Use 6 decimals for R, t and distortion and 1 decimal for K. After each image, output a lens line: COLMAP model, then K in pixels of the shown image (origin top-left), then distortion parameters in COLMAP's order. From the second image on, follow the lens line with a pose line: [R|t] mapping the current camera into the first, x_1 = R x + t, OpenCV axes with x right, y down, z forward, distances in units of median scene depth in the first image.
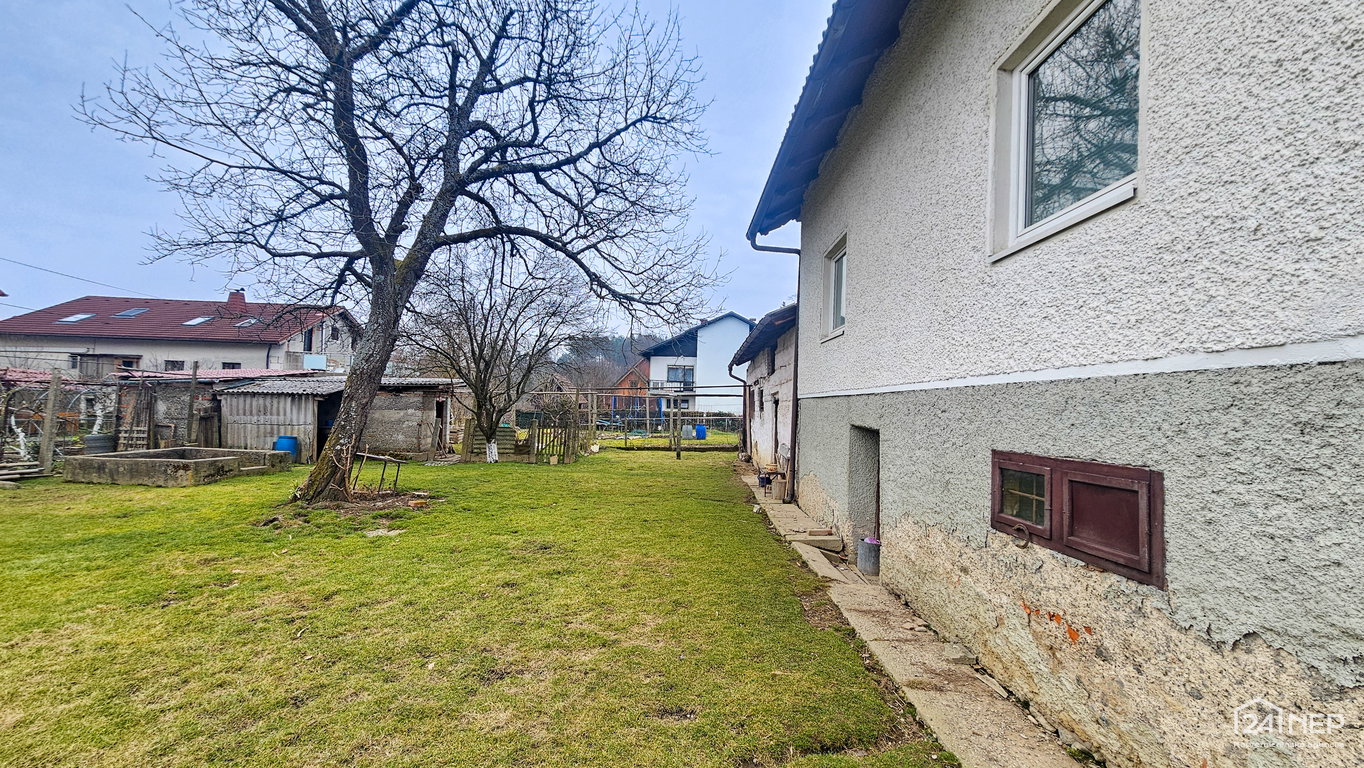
lens RADIAL K [[570.2, 0, 673.7], [0, 570.2, 394.2], [0, 0, 1]] dist [-0.002505, 0.000089]
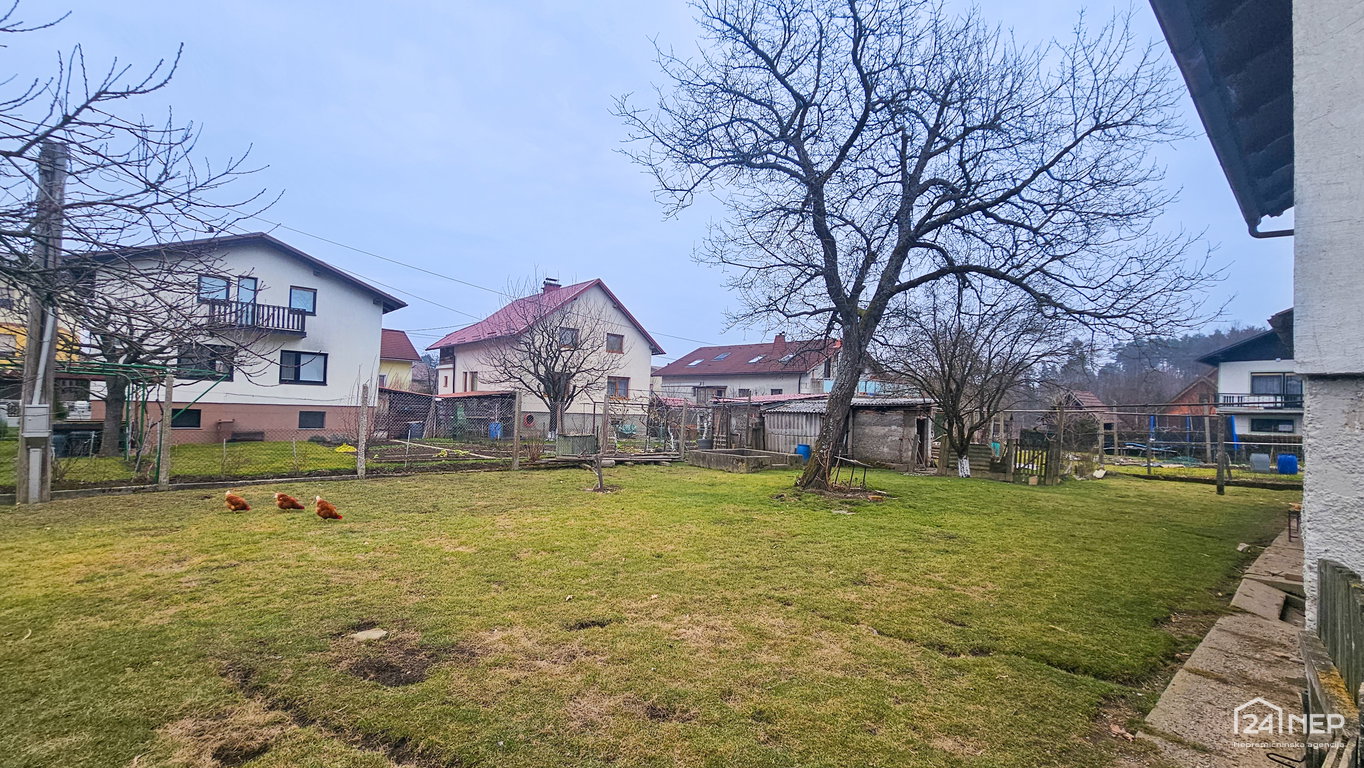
lens RADIAL K [[570.2, 0, 673.7], [0, 570.2, 394.2], [0, 0, 1]] dist [-0.002505, 0.000089]
pose [[0.659889, -0.026116, -0.750909, 0.183364], [0.001964, 0.999452, -0.033034, -0.001048], [0.751361, 0.020324, 0.659579, -0.162133]]
